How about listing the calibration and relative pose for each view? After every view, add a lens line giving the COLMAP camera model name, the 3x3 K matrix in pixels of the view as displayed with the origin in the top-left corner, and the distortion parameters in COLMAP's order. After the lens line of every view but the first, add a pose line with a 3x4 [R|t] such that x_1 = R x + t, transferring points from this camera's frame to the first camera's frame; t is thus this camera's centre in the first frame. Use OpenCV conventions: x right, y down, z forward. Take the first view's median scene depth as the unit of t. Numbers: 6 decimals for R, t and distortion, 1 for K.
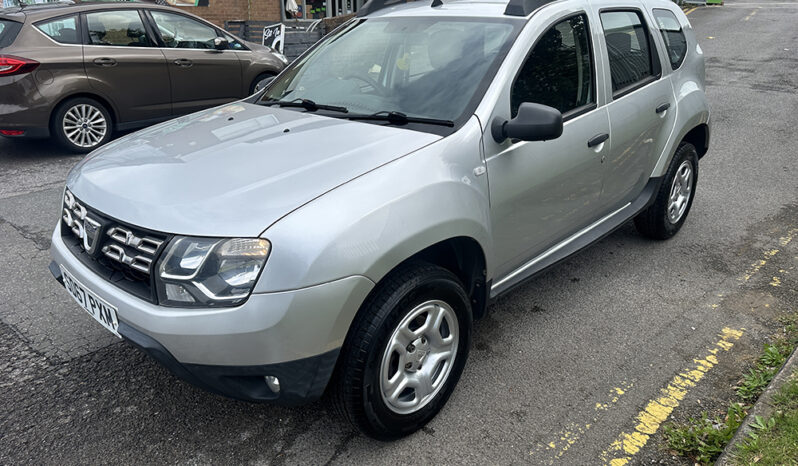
lens RADIAL K [[569.8, 0, 399.0], [0, 569.8, 233.0], [0, 0, 1]] dist [0.002982, -0.002065]
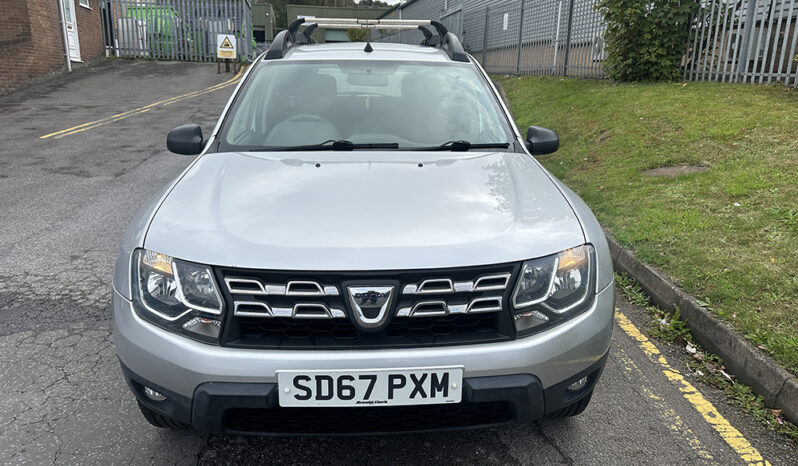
lens RADIAL K [[569.8, 0, 399.0], [0, 569.8, 233.0], [0, 0, 1]] dist [0.002982, -0.002065]
pose [[0.679905, -0.178564, 0.711227, -0.788341], [0.245612, 0.969330, 0.008570, -0.068026], [-0.690944, 0.168859, 0.702910, 0.288149]]
